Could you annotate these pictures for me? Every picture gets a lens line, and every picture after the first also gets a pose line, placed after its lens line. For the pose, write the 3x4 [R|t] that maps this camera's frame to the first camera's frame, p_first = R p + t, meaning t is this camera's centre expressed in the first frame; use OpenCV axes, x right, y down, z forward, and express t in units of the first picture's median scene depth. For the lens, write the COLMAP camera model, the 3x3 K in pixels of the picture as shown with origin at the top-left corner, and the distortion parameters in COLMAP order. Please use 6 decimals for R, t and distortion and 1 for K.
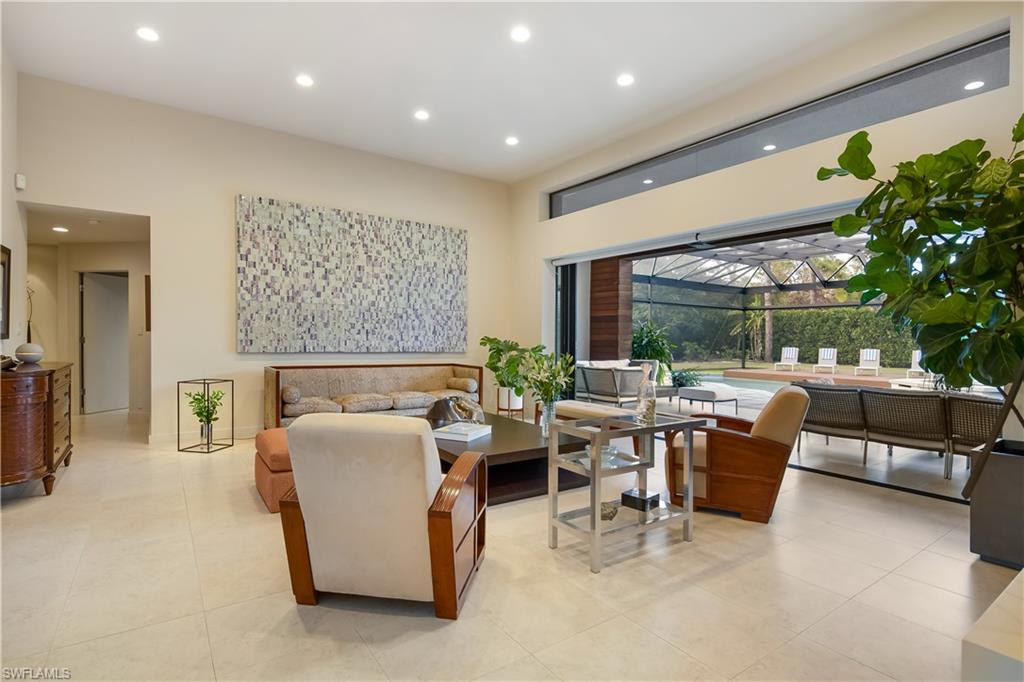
lens RADIAL K [[499.0, 0, 501.8], [0, 499.0, 345.0], [0, 0, 1]] dist [0.002631, -0.003895]
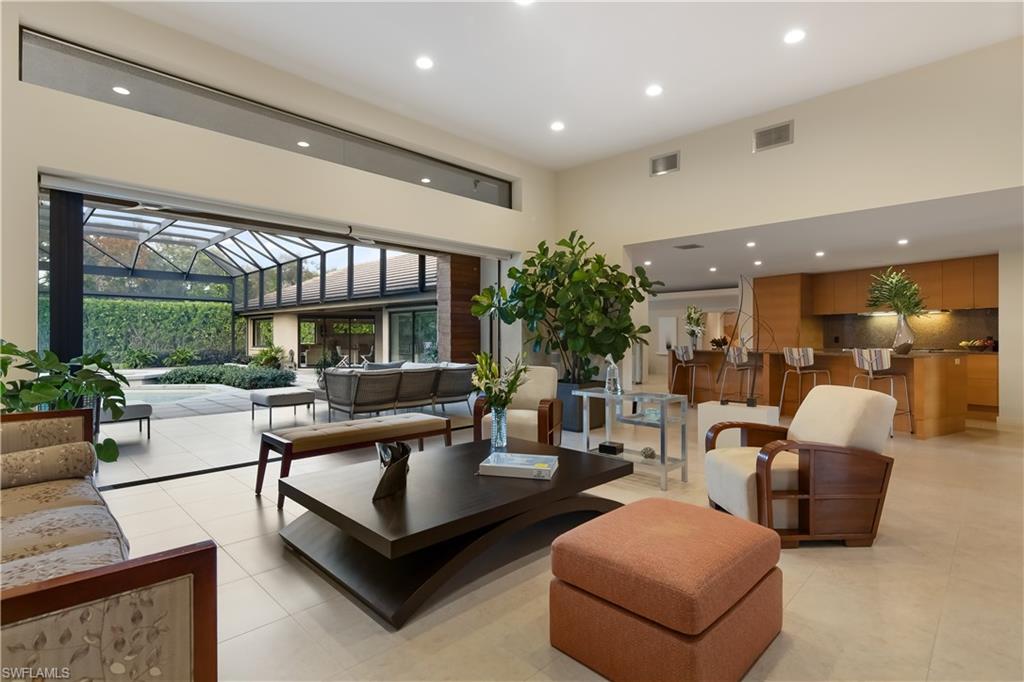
lens RADIAL K [[499.0, 0, 508.8], [0, 499.0, 338.0], [0, 0, 1]] dist [0.002631, -0.003895]
pose [[-0.191612, -0.015870, 0.981342, -0.504817], [0.009956, 0.999786, 0.018113, -0.019425], [-0.981420, 0.013241, -0.191413, 0.731878]]
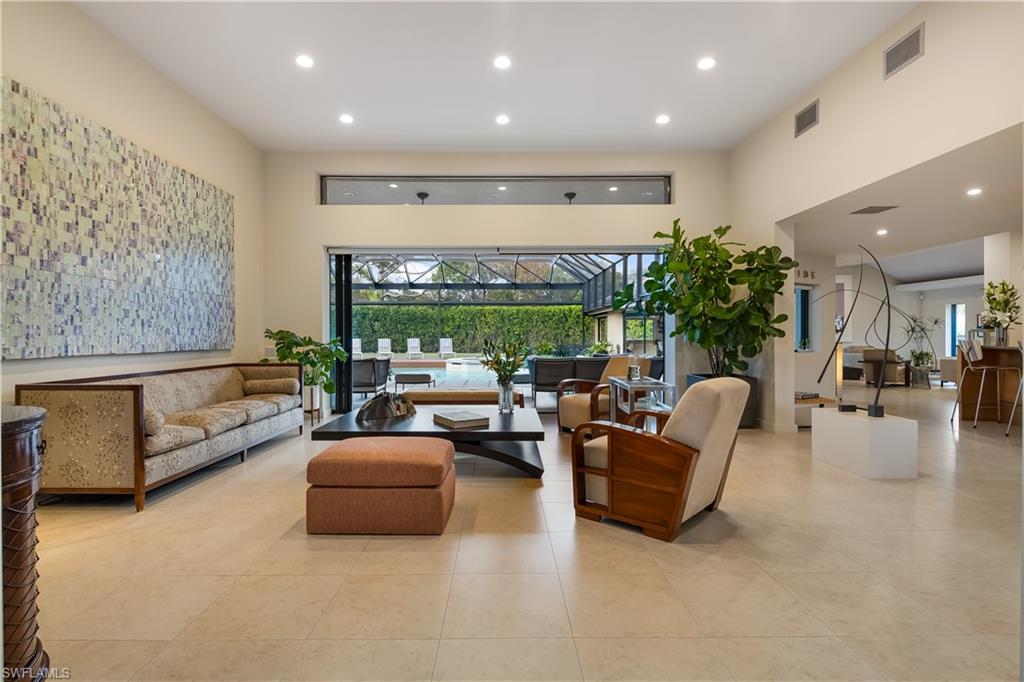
lens RADIAL K [[499.0, 0, 508.8], [0, 499.0, 340.1], [0, 0, 1]] dist [0.002631, -0.003895]
pose [[0.556888, -0.023653, 0.830251, -0.553801], [0.021044, 0.999675, 0.014365, -0.002164], [-0.830321, 0.009472, 0.557205, 0.216030]]
